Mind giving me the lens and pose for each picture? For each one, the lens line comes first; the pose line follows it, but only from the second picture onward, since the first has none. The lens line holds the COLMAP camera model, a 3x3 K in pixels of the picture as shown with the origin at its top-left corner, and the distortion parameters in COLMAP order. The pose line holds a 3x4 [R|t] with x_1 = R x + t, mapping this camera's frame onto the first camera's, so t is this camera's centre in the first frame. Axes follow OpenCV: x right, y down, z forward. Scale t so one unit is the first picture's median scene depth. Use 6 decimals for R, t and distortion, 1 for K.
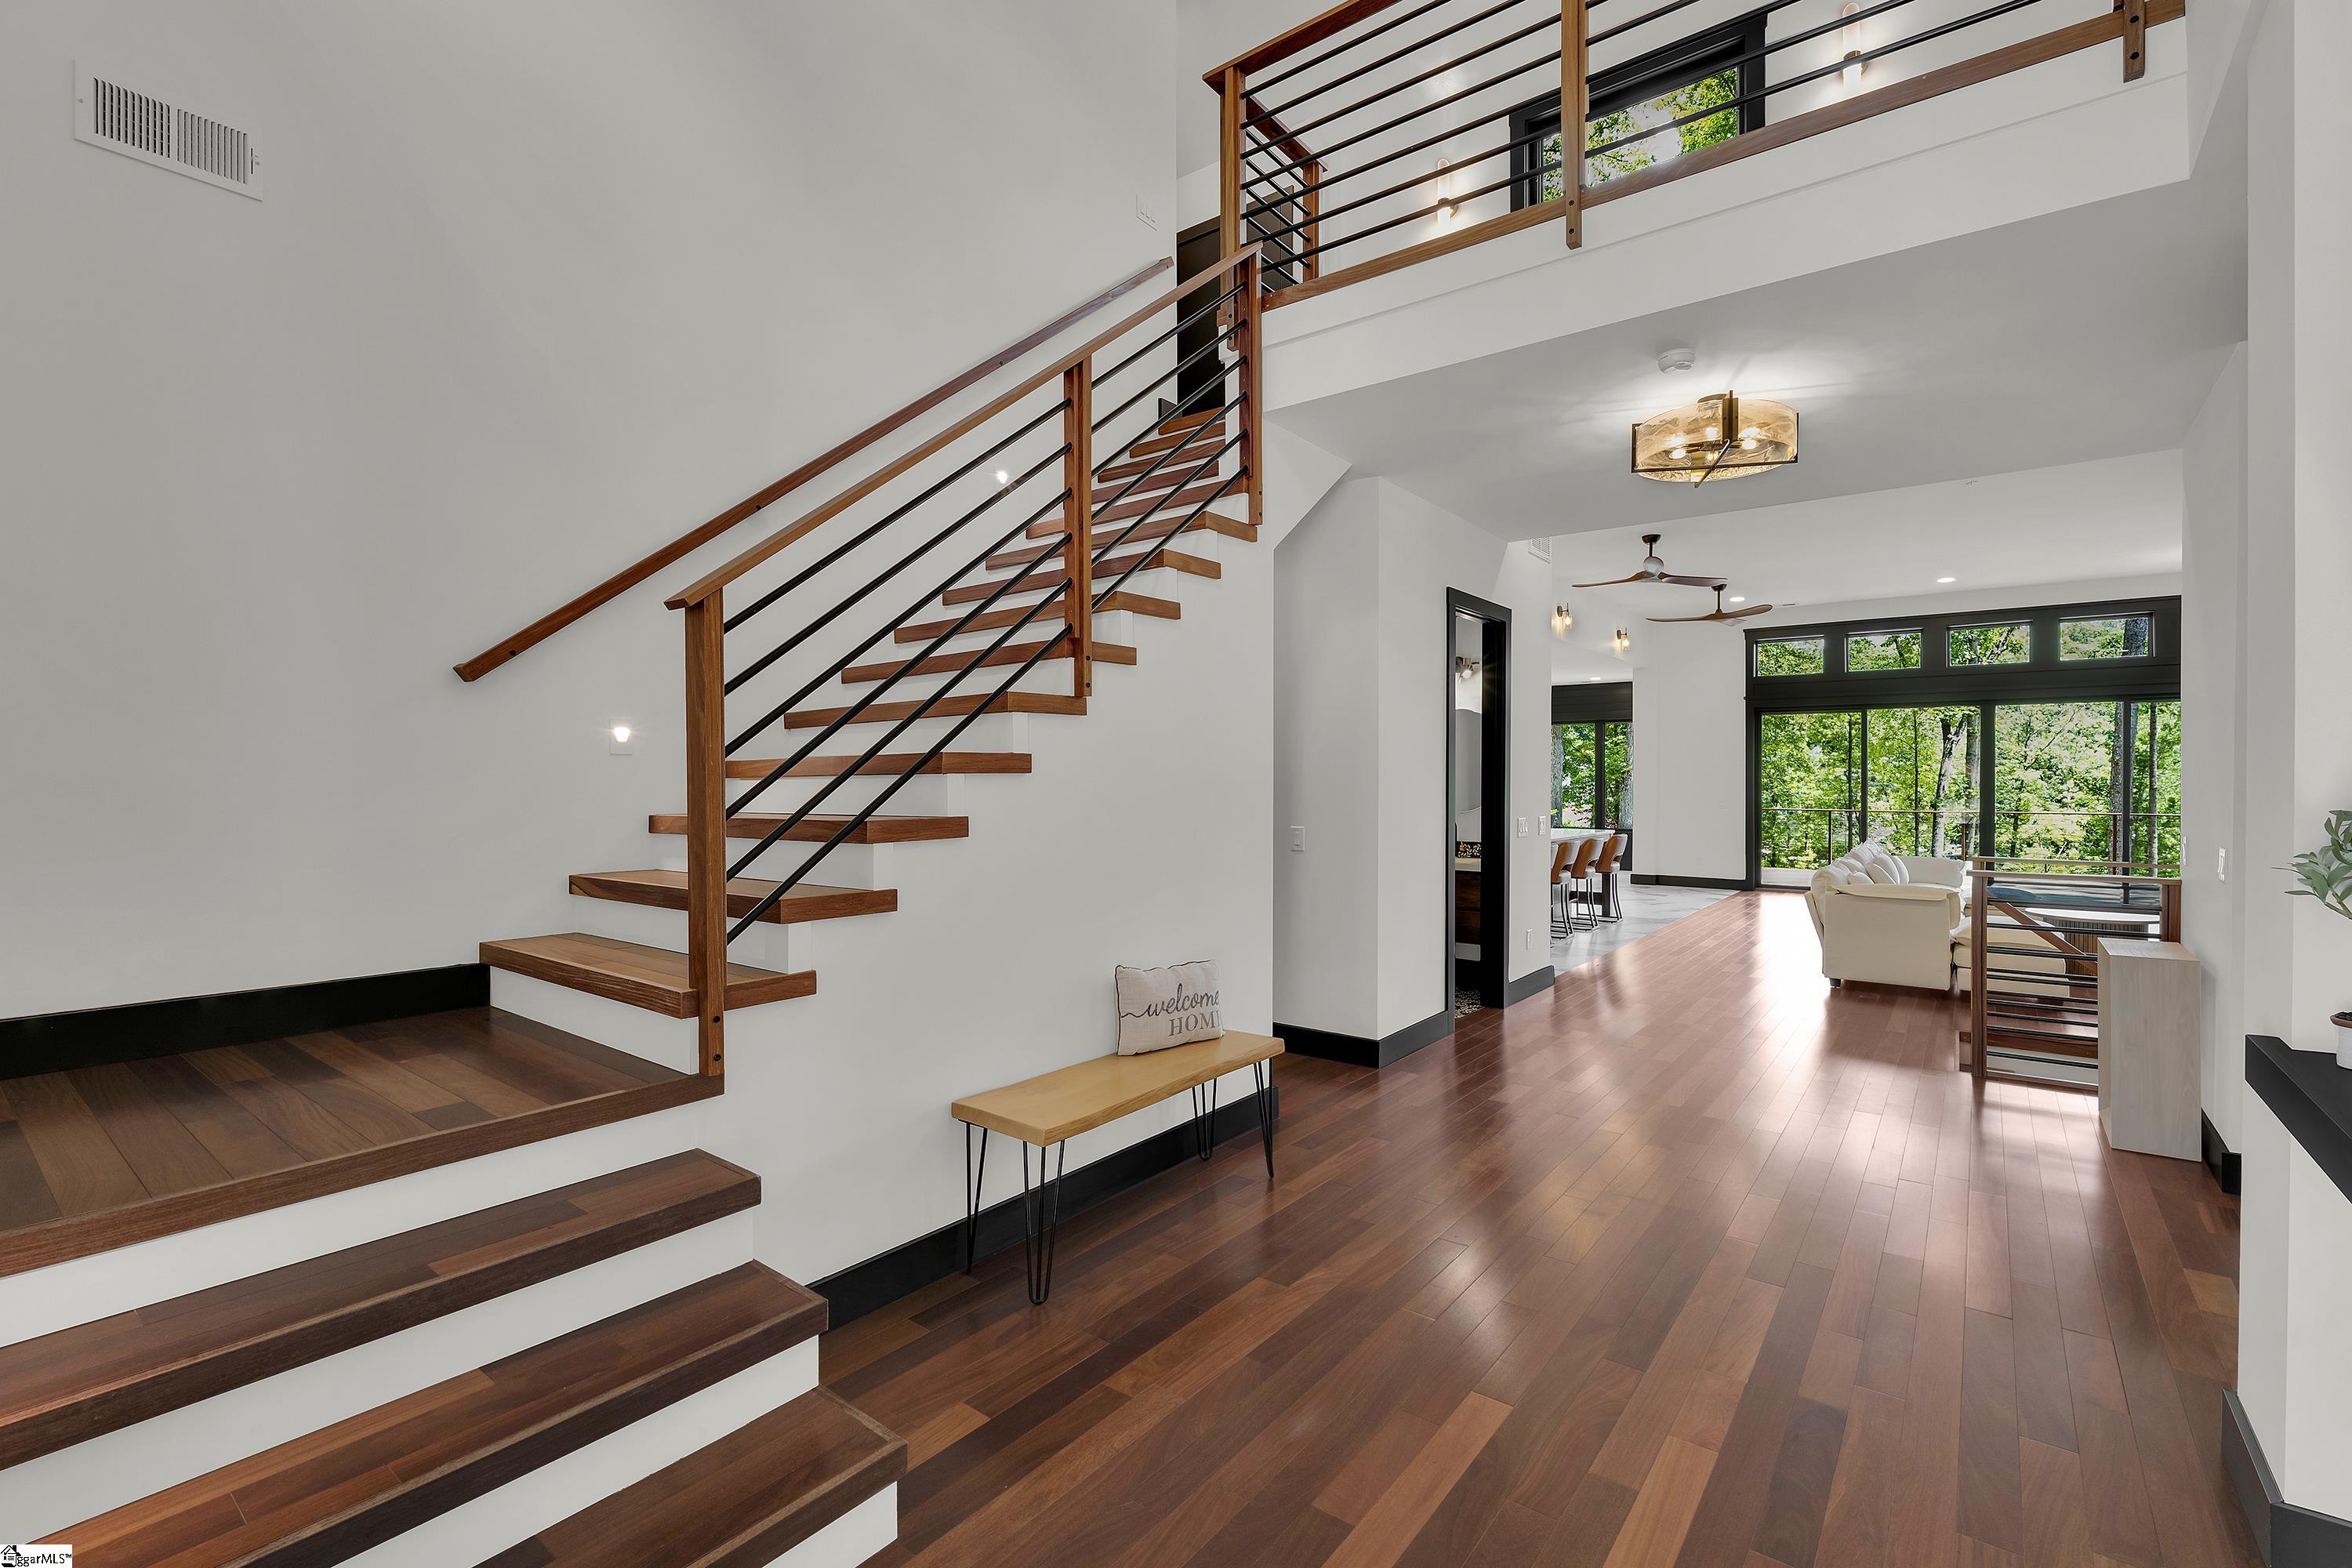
lens RADIAL K [[1046.8, 0, 1176.0], [0, 1046.8, 784.0], [0, 0, 1]] dist [0.001226, 0.000958]
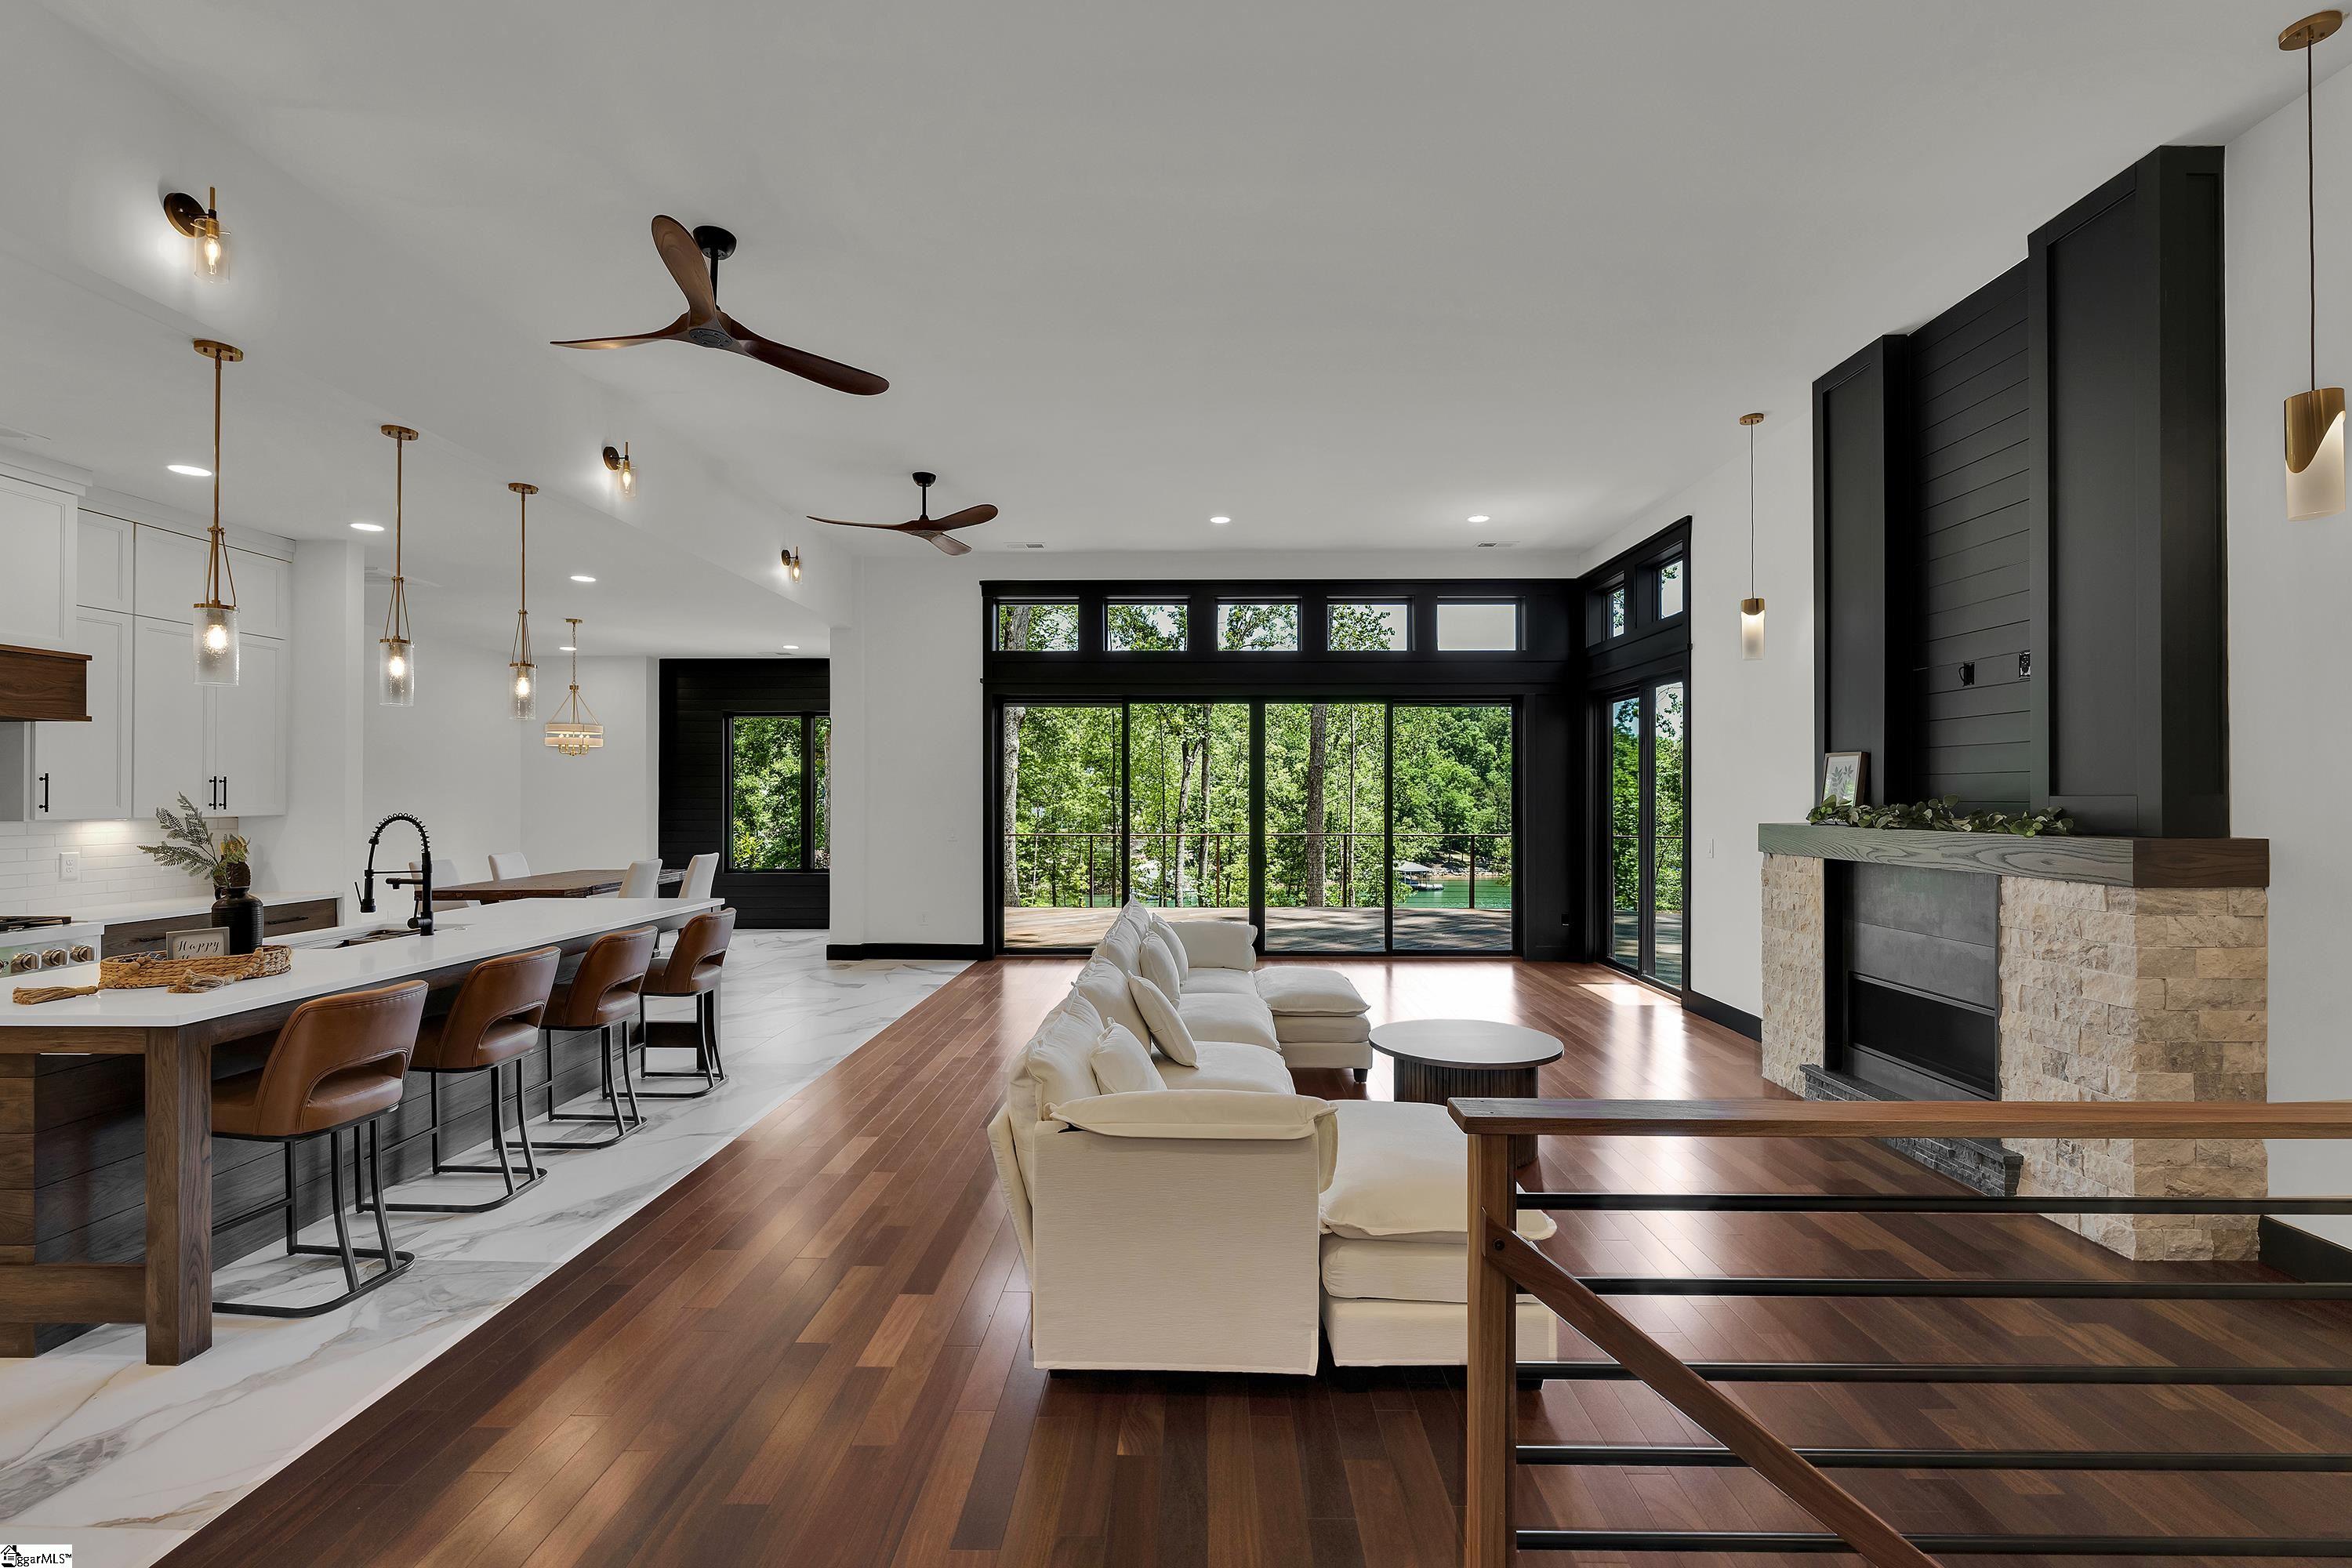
lens RADIAL K [[1029.2, 0, 1169.3], [0, 1029.2, 788.3], [0, 0, 1]] dist [-0.002820, 0.000154]
pose [[0.811139, 0.005142, 0.584830, 0.782879], [0.002028, 0.999931, -0.011604, -0.008326], [-0.584850, 0.010599, 0.811073, 1.196293]]
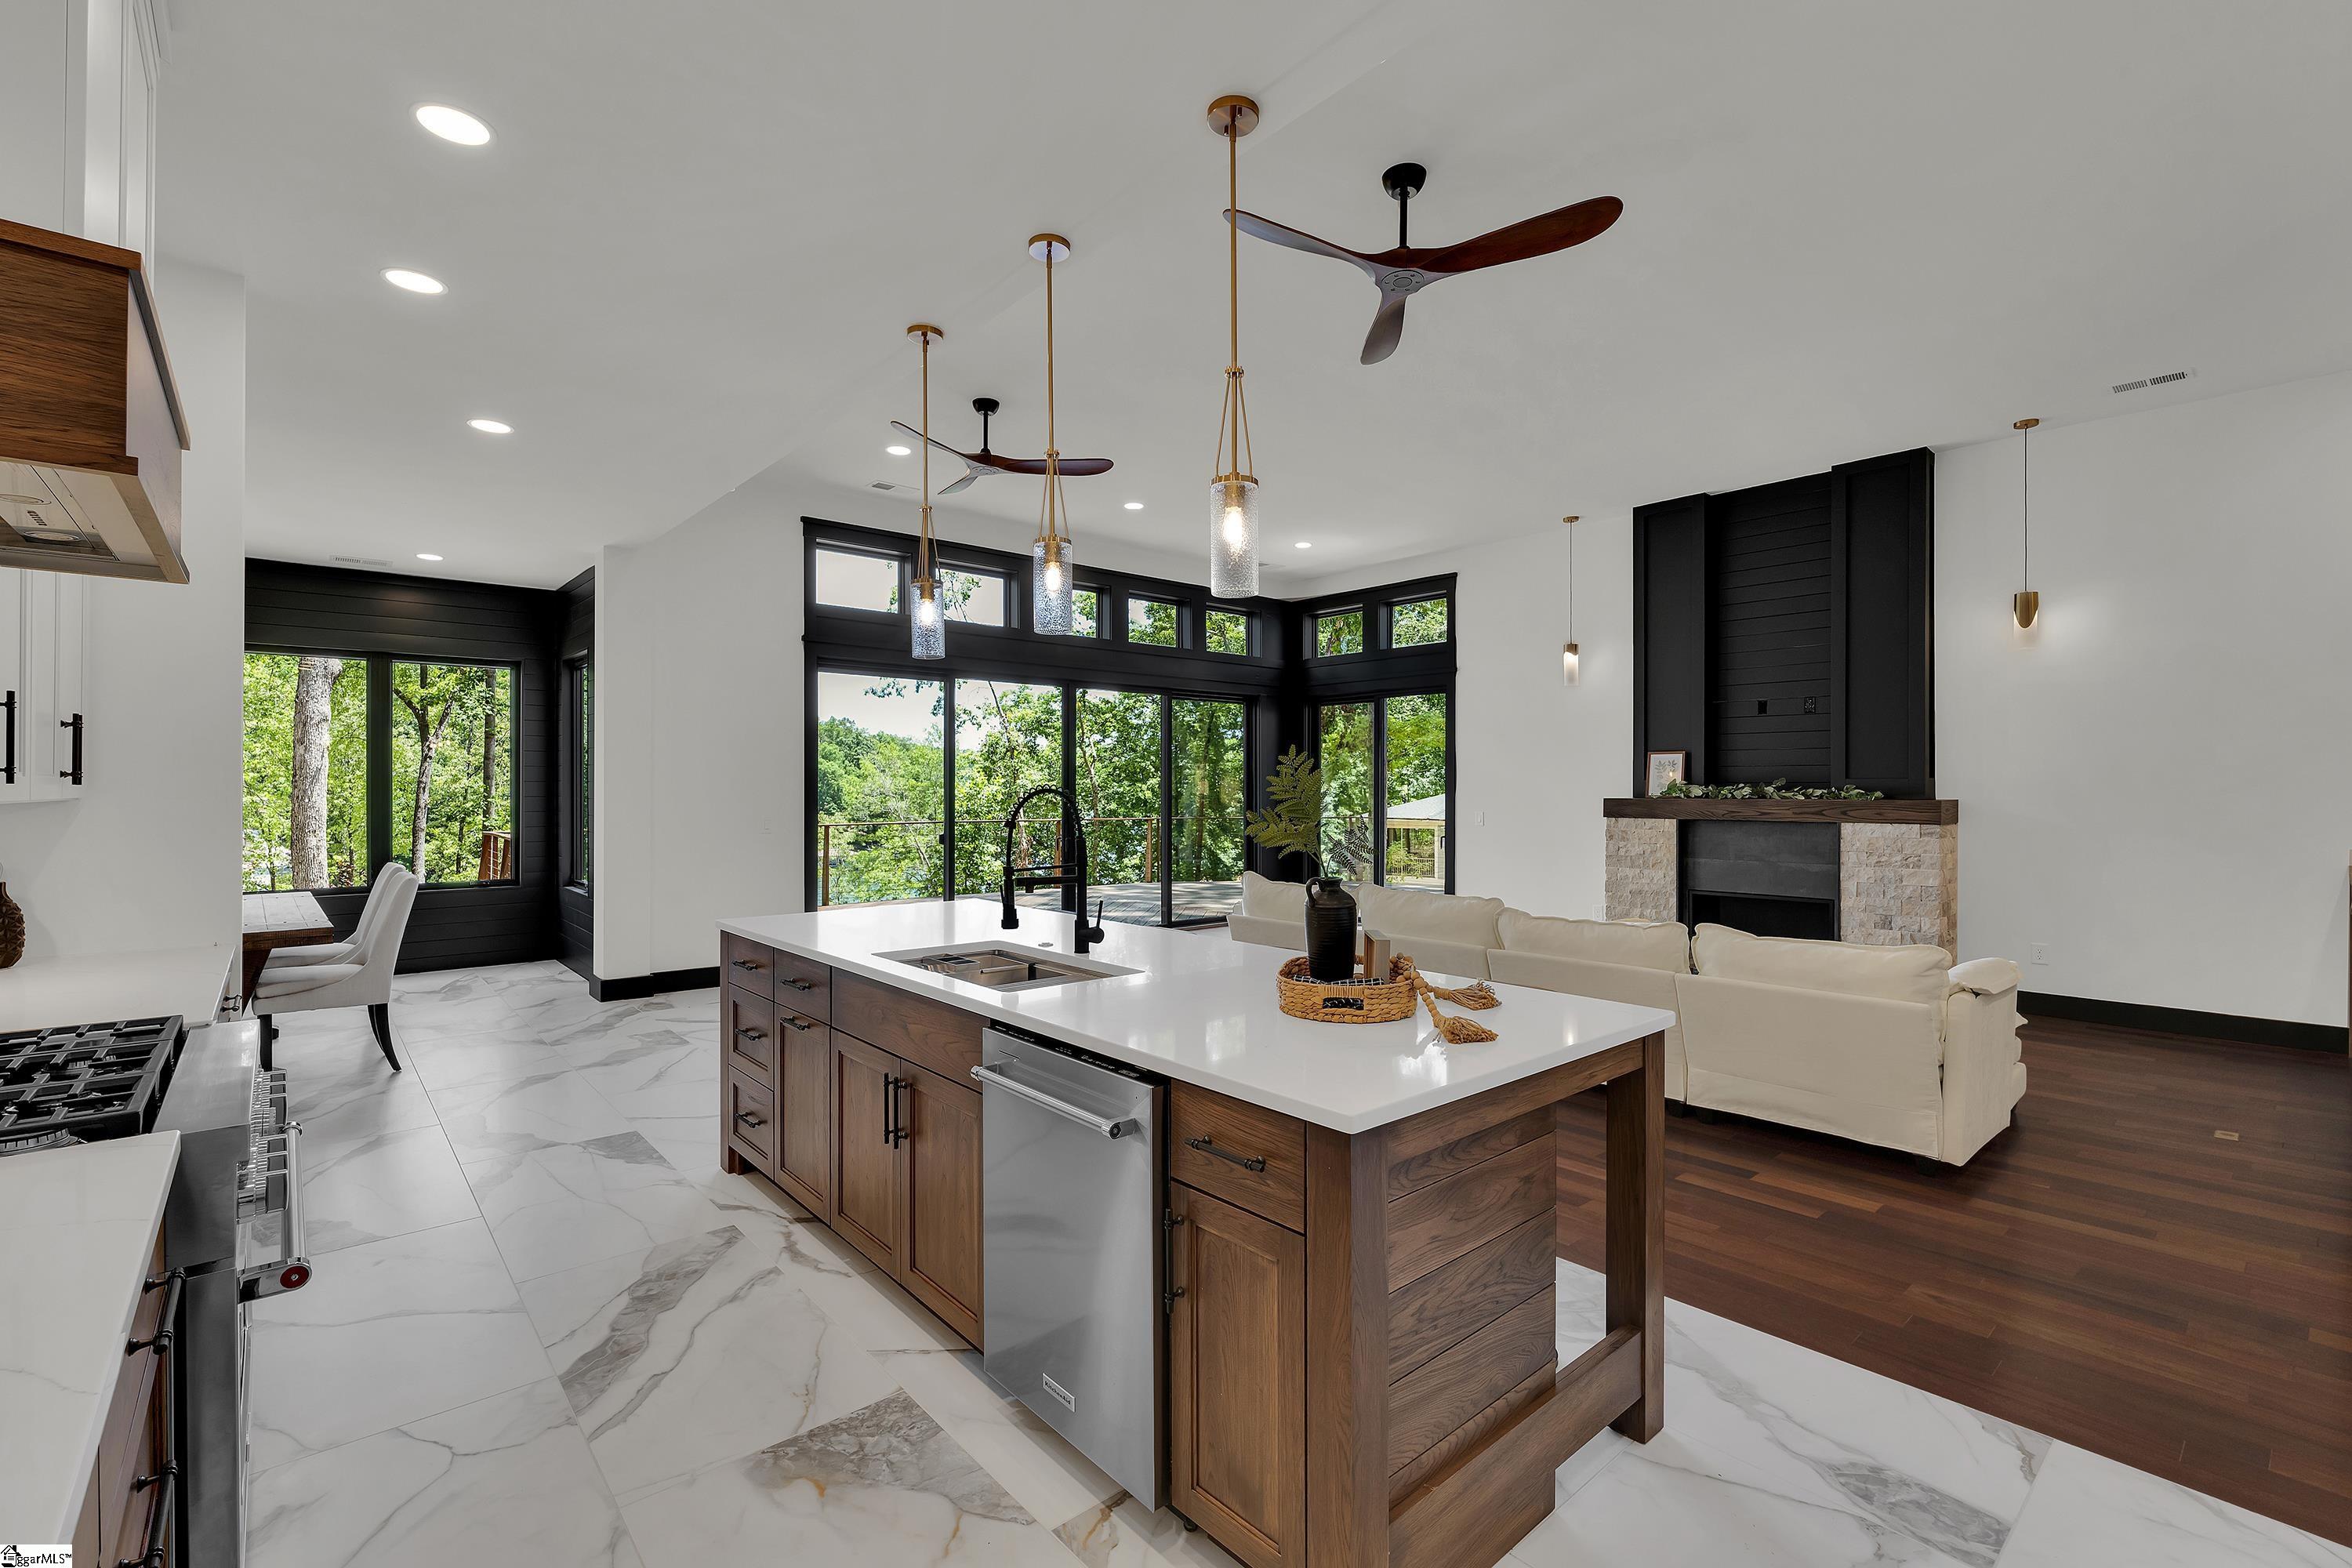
lens RADIAL K [[1046.8, 0, 1176.0], [0, 1046.8, 784.0], [0, 0, 1]] dist [0.001226, 0.000958]
pose [[0.199794, 0.005920, 0.979820, 0.076440], [0.002484, 0.999975, -0.006548, 0.006221], [-0.979835, 0.003742, 0.199774, 2.200303]]
